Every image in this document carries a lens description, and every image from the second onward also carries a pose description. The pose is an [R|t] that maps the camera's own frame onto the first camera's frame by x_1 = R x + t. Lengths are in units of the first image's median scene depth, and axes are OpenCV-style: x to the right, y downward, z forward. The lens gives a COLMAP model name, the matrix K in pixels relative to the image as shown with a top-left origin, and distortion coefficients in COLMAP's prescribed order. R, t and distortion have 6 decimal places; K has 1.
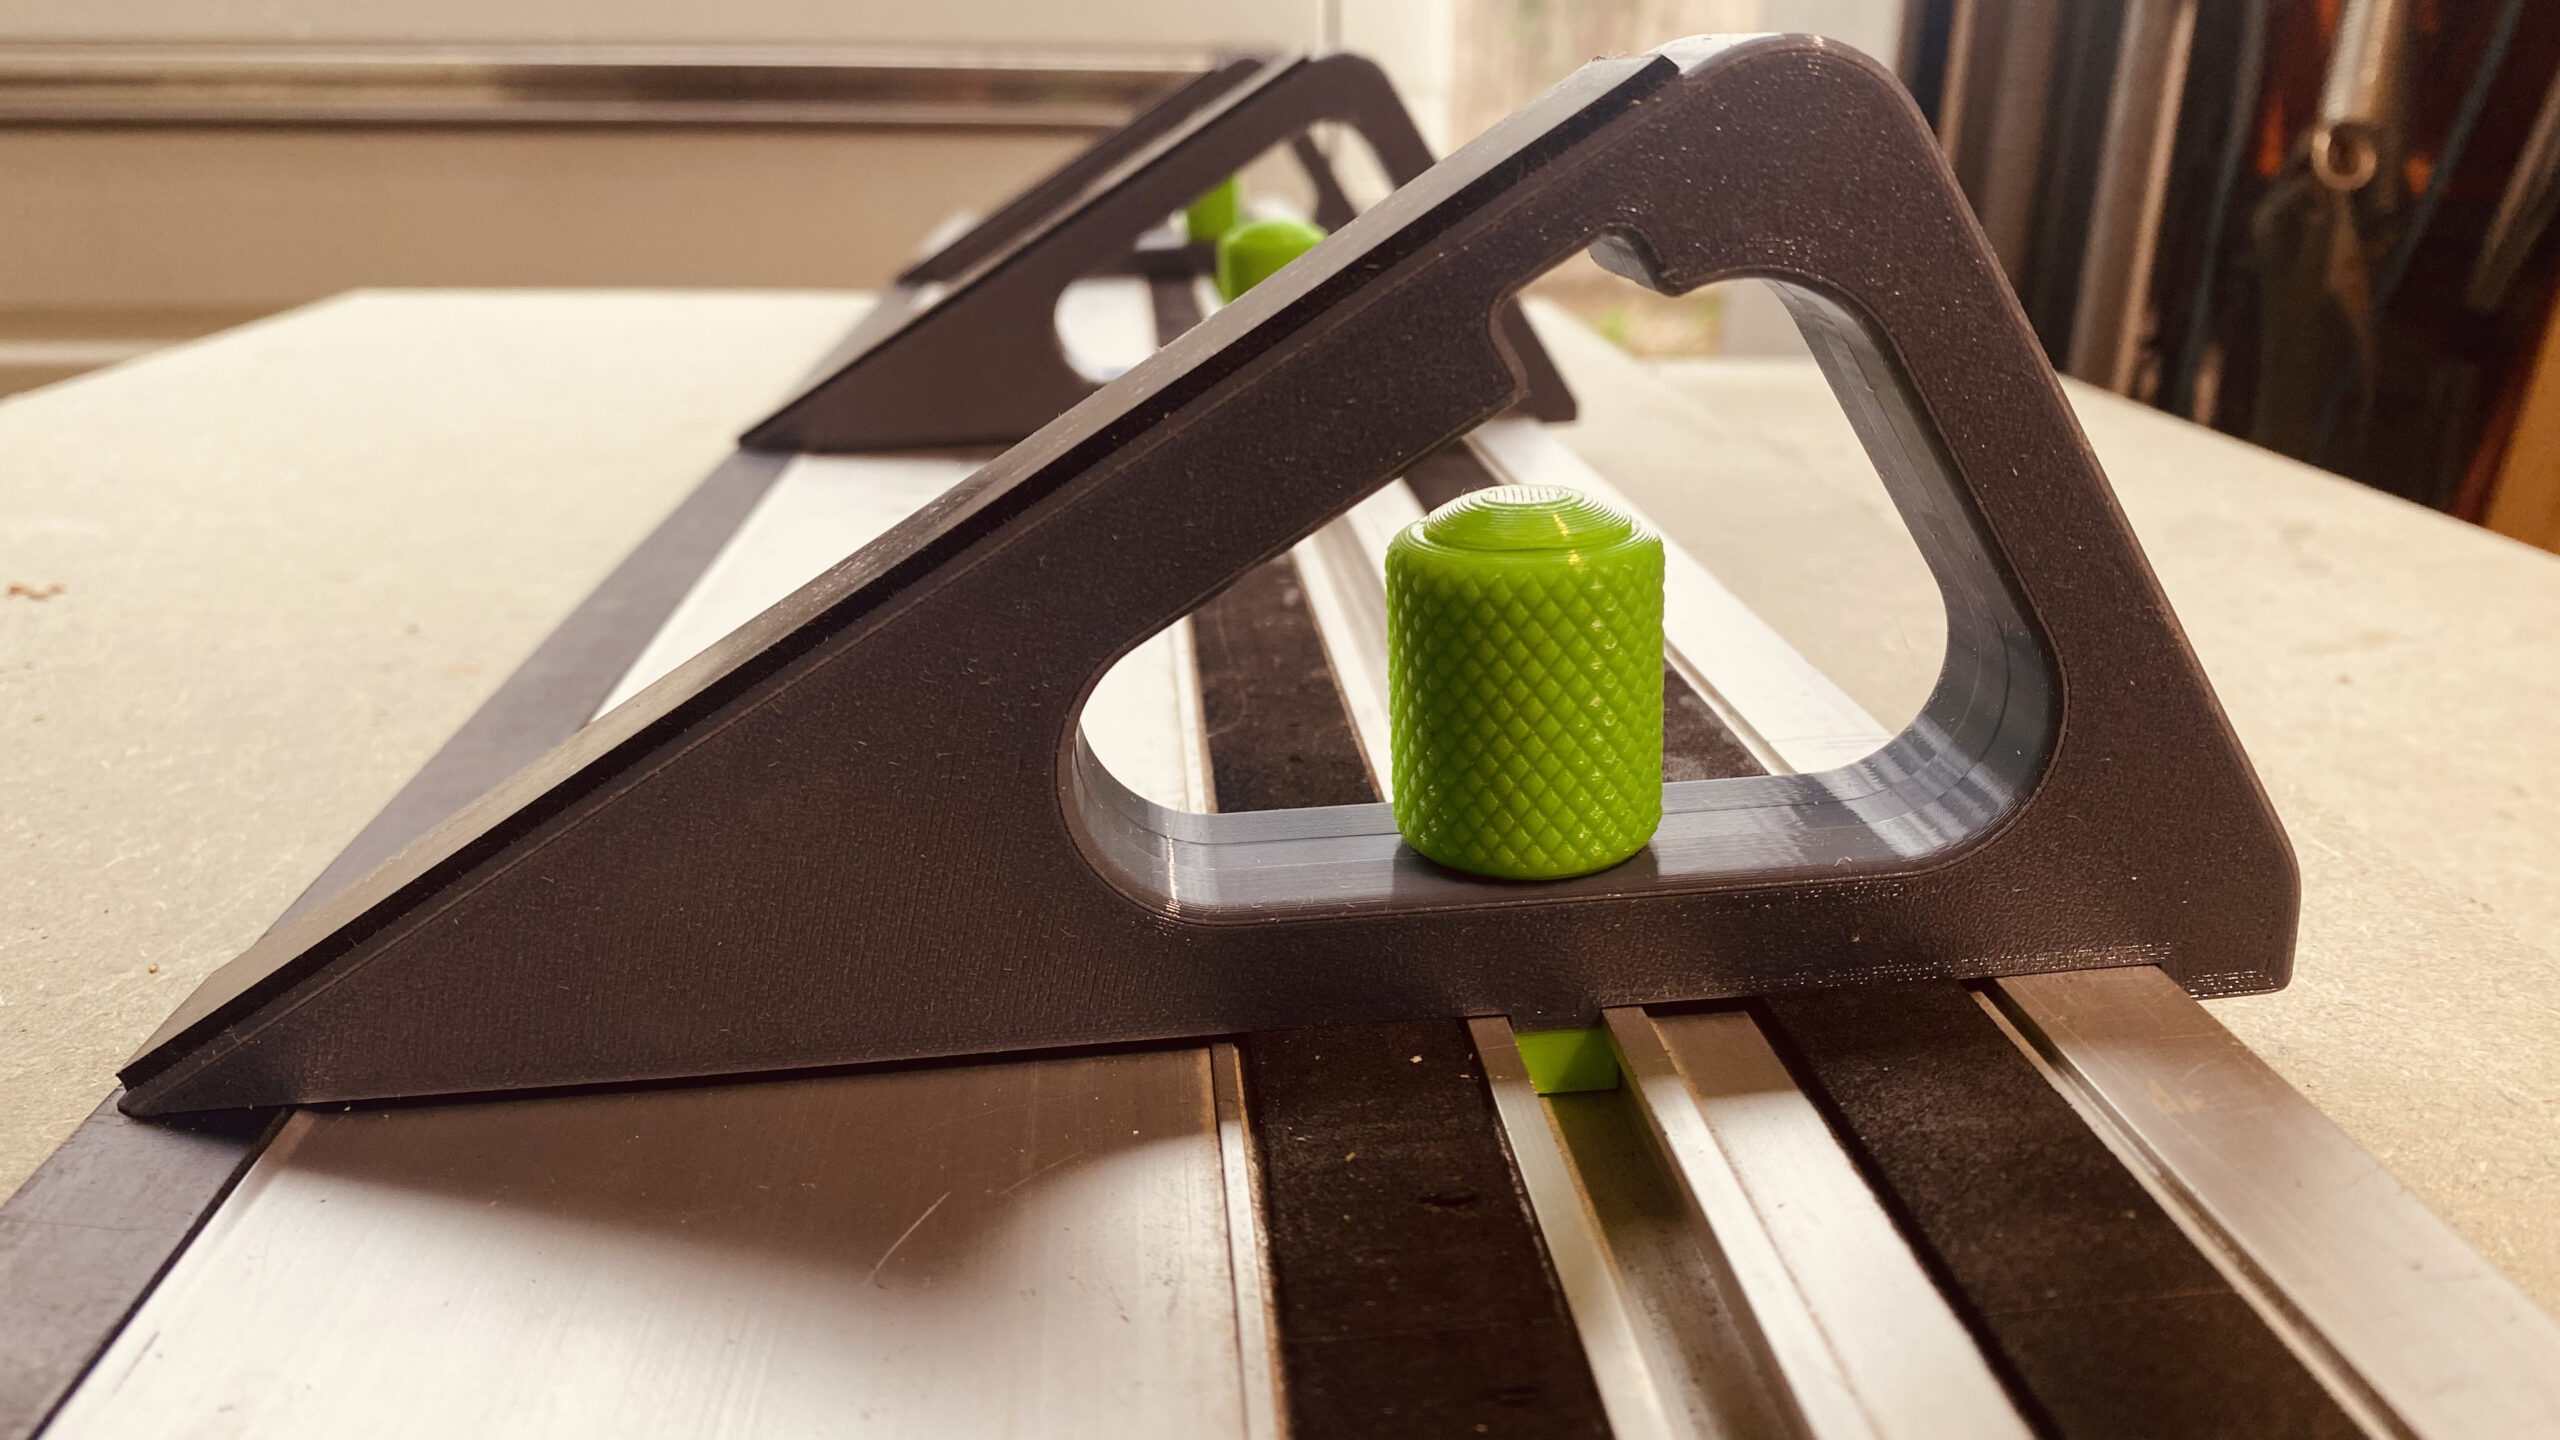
lens RADIAL K [[2033.4, 0, 1274.7], [0, 2033.4, 712.8], [0, 0, 1]] dist [0.024479, -0.092739]
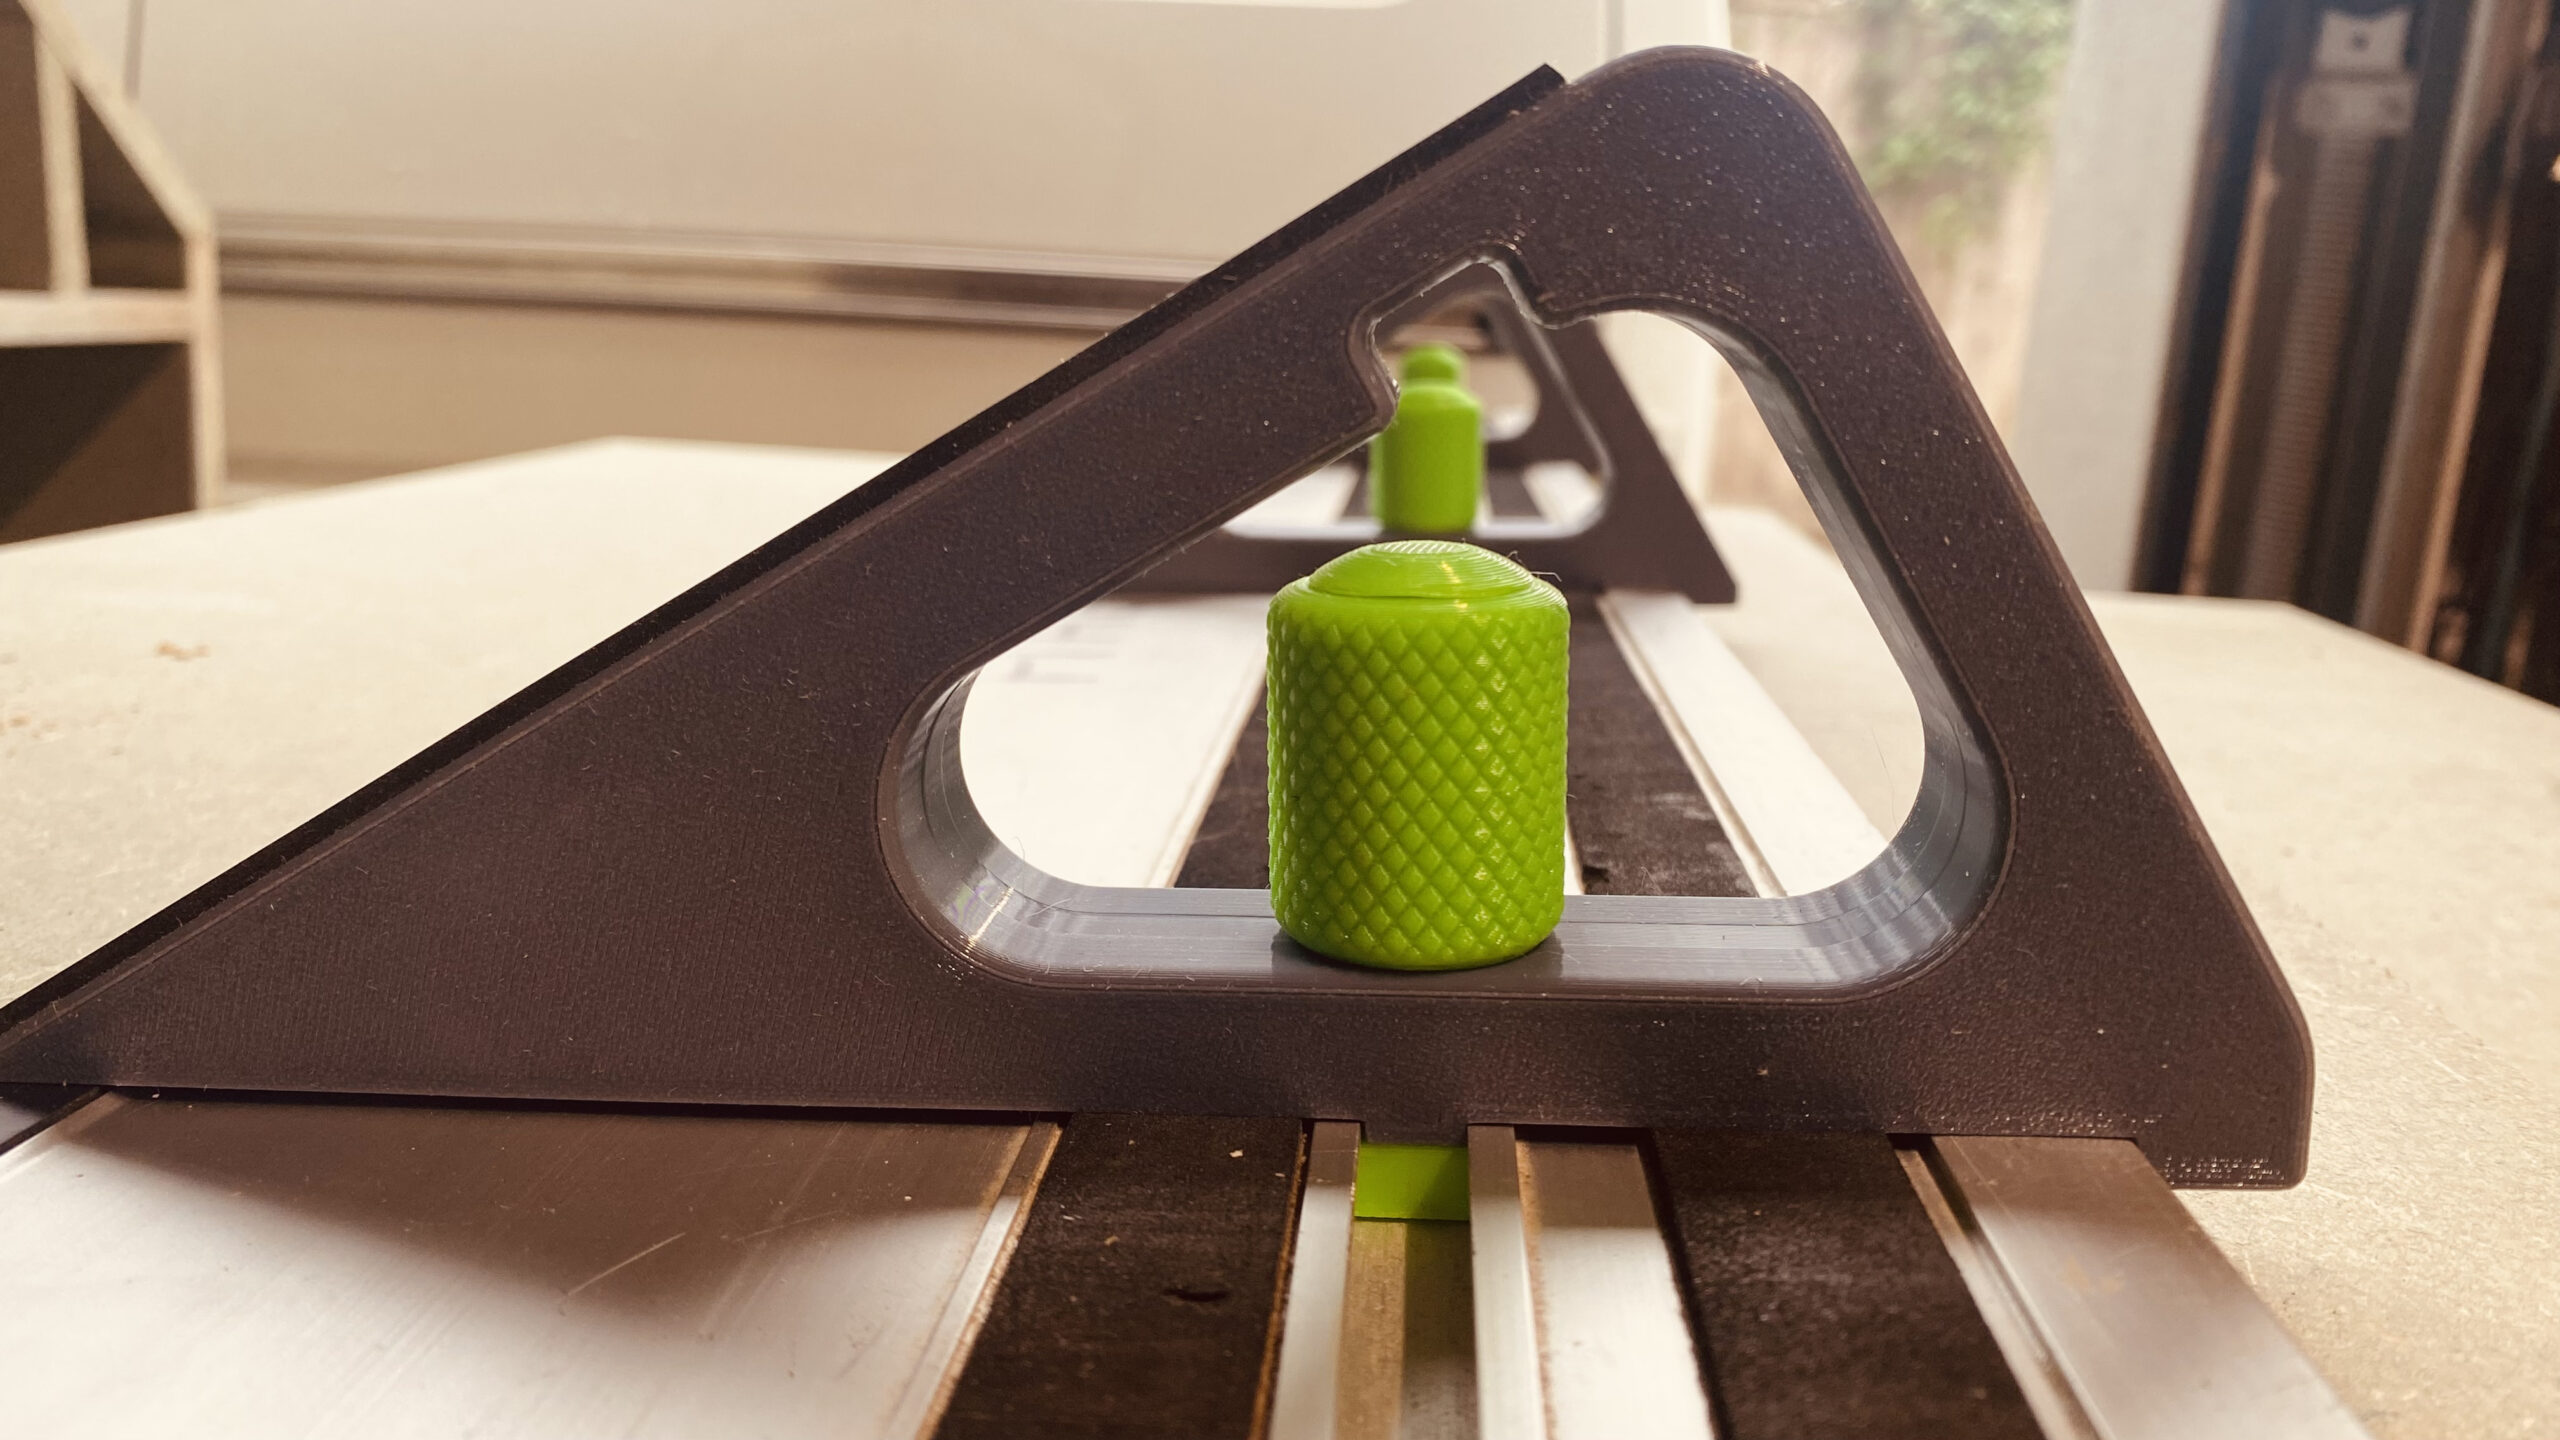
lens RADIAL K [[2033.4, 0, 1288.2], [0, 2033.4, 697.5], [0, 0, 1]] dist [0.024479, -0.092739]
pose [[0.986764, 0.066616, -0.147850, 0.213112], [-0.084596, 0.989301, -0.118856, 0.077115], [0.138351, 0.129790, 0.981842, 0.100019]]
